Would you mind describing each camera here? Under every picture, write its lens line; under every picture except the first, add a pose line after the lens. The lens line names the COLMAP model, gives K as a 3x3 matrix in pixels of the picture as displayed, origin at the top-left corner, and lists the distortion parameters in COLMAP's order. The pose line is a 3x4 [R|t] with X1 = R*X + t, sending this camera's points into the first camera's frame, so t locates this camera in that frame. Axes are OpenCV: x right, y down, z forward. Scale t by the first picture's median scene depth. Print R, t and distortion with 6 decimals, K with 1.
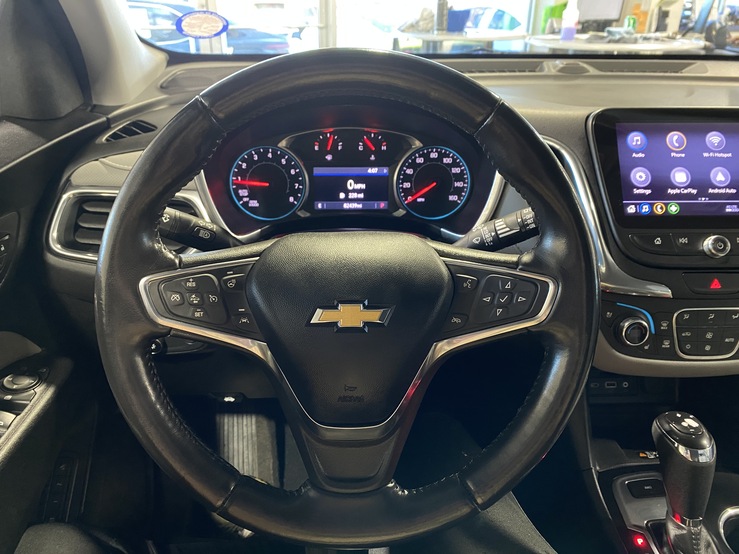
lens RADIAL K [[567.6, 0, 370.1], [0, 567.6, 274.2], [0, 0, 1]] dist [0.028071, -0.013144]
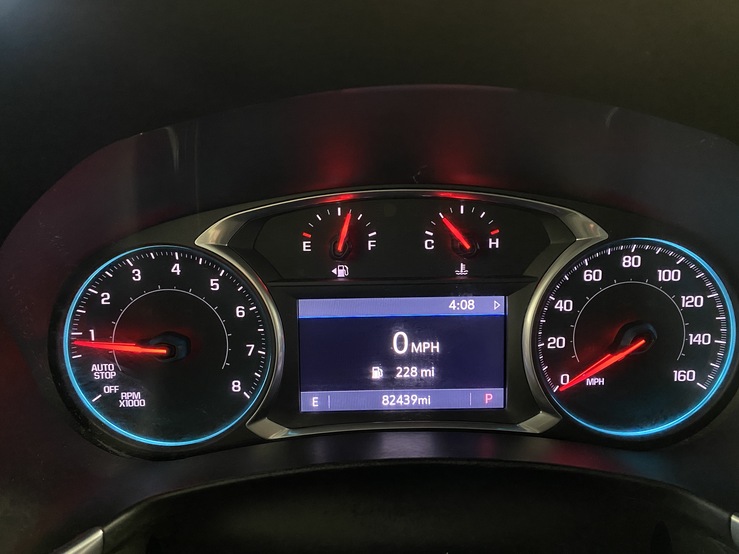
lens RADIAL K [[567.6, 0, 366.8], [0, 567.6, 272.4], [0, 0, 1]] dist [0.028071, -0.013144]
pose [[0.998853, -0.008168, -0.047176, -0.038596], [0.002825, 0.993678, -0.112235, -0.163016], [0.047795, 0.111973, 0.992561, 0.638051]]
